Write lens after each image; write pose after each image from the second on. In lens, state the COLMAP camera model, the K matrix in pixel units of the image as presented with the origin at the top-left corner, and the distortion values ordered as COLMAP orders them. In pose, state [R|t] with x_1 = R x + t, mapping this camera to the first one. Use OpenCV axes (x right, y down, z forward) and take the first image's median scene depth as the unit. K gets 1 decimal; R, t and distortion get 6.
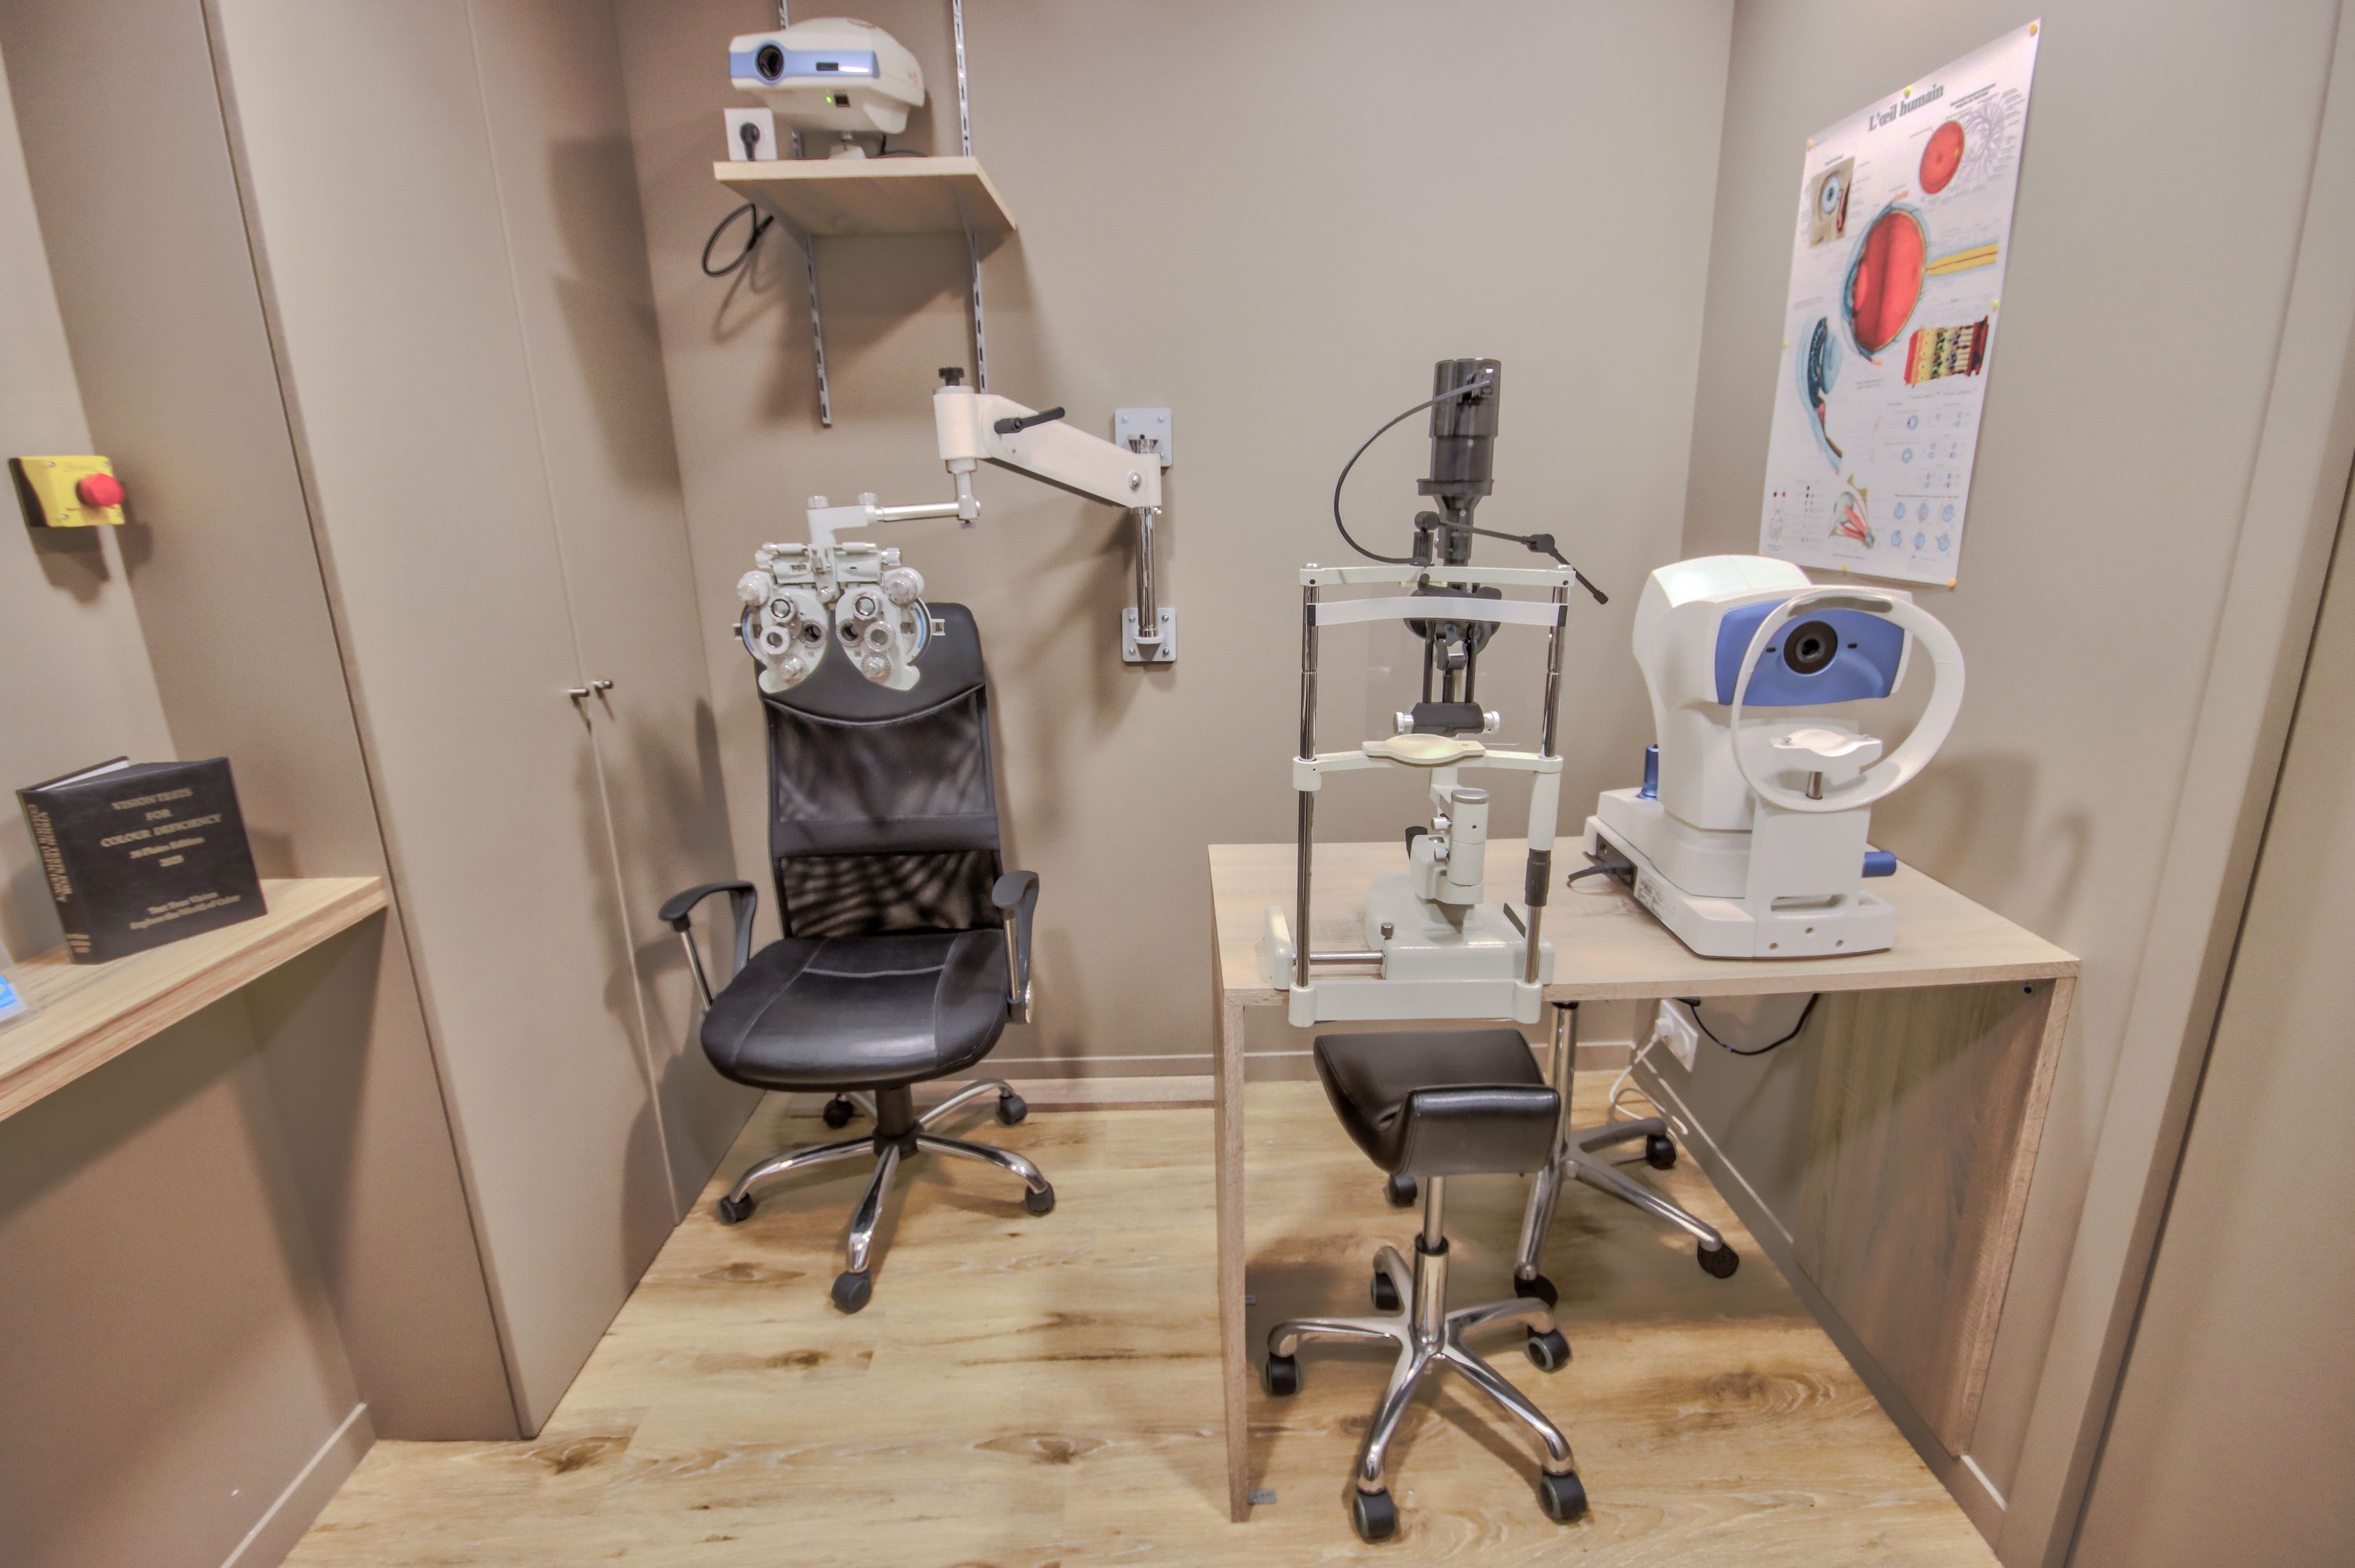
lens RADIAL K [[1085.4, 0, 1183.9], [0, 1085.4, 781.8], [0, 0, 1]] dist [0.003322, -0.009507]
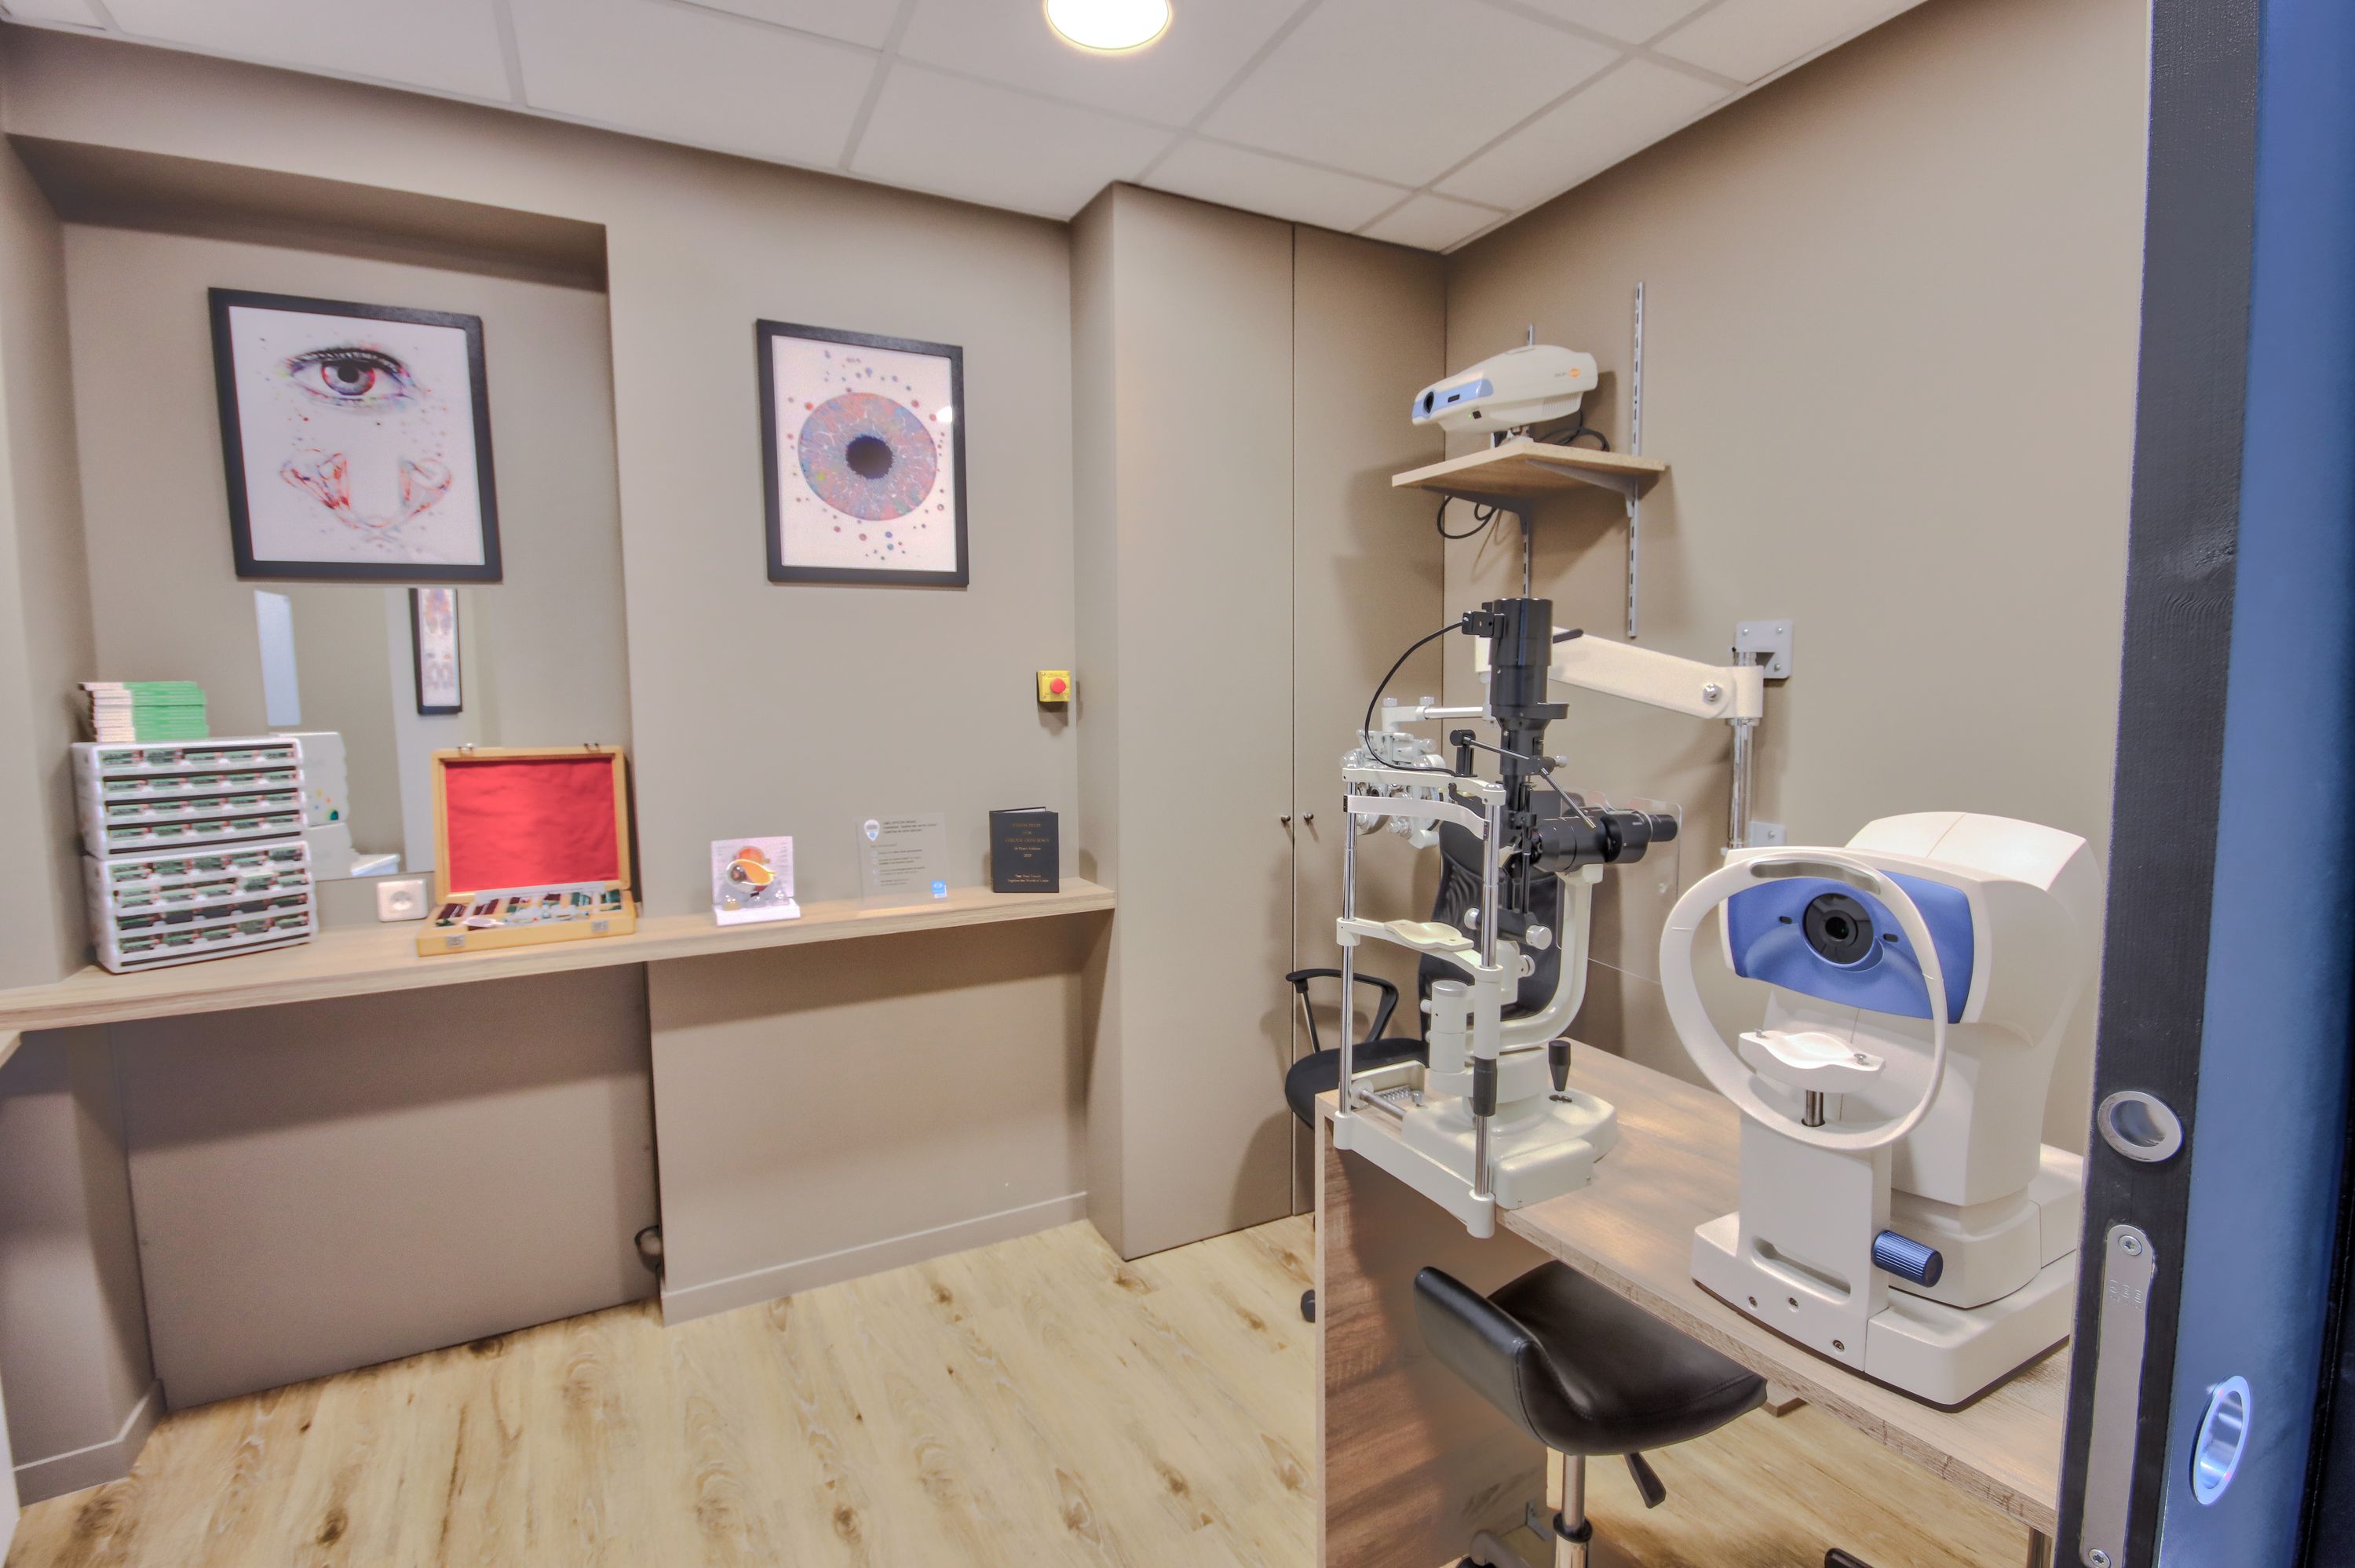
lens RADIAL K [[1085.4, 0, 1186.3], [0, 1085.4, 786.5], [0, 0, 1]] dist [0.003322, -0.009507]
pose [[0.457855, 0.101826, -0.883176, 0.792197], [-0.243522, 0.969788, -0.014434, -0.074932], [0.855024, 0.221682, 0.468819, 0.166886]]
